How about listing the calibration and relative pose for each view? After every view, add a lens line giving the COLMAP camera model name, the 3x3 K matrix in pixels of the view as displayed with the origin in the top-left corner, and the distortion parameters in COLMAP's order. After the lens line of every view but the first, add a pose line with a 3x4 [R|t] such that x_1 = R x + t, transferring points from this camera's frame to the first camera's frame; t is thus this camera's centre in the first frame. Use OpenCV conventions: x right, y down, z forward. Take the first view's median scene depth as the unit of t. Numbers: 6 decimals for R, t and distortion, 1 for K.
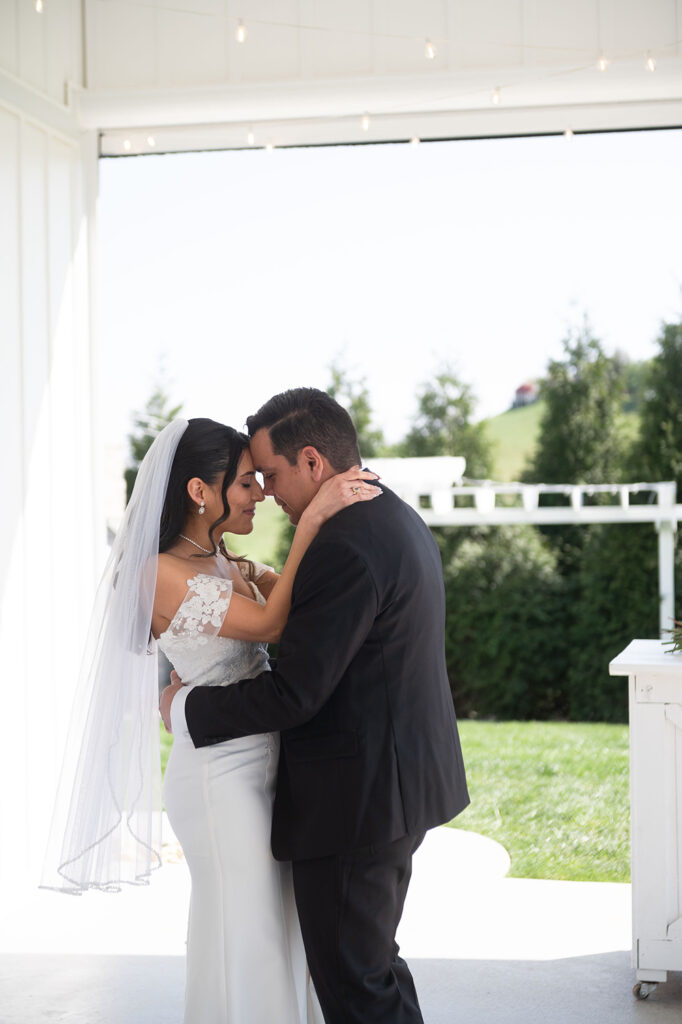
lens RADIAL K [[2036.1, 0, 340.7], [0, 2036.1, 512.3], [0, 0, 1]] dist [0.052180, 0.000000]
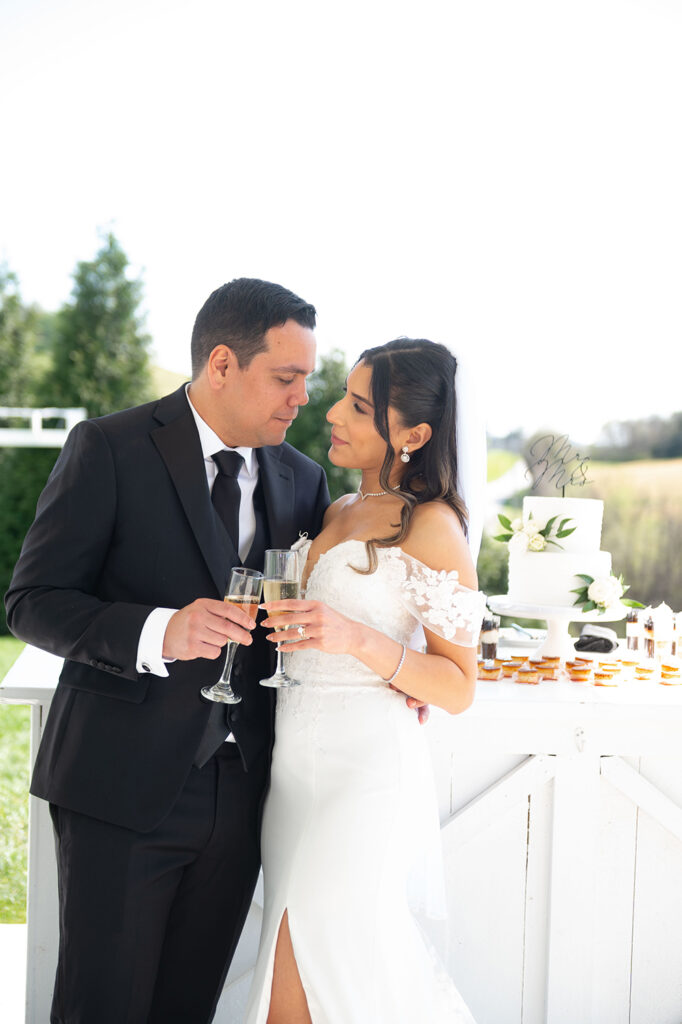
lens RADIAL K [[1531.1, 0, 340.5], [0, 1531.1, 511.0], [0, 0, 1]] dist [-0.130931, 0.000000]
pose [[0.944404, 0.015748, 0.328410, 0.028716], [-0.031987, 0.998515, 0.044104, -0.000856], [-0.327228, -0.052157, 0.943505, 0.192104]]
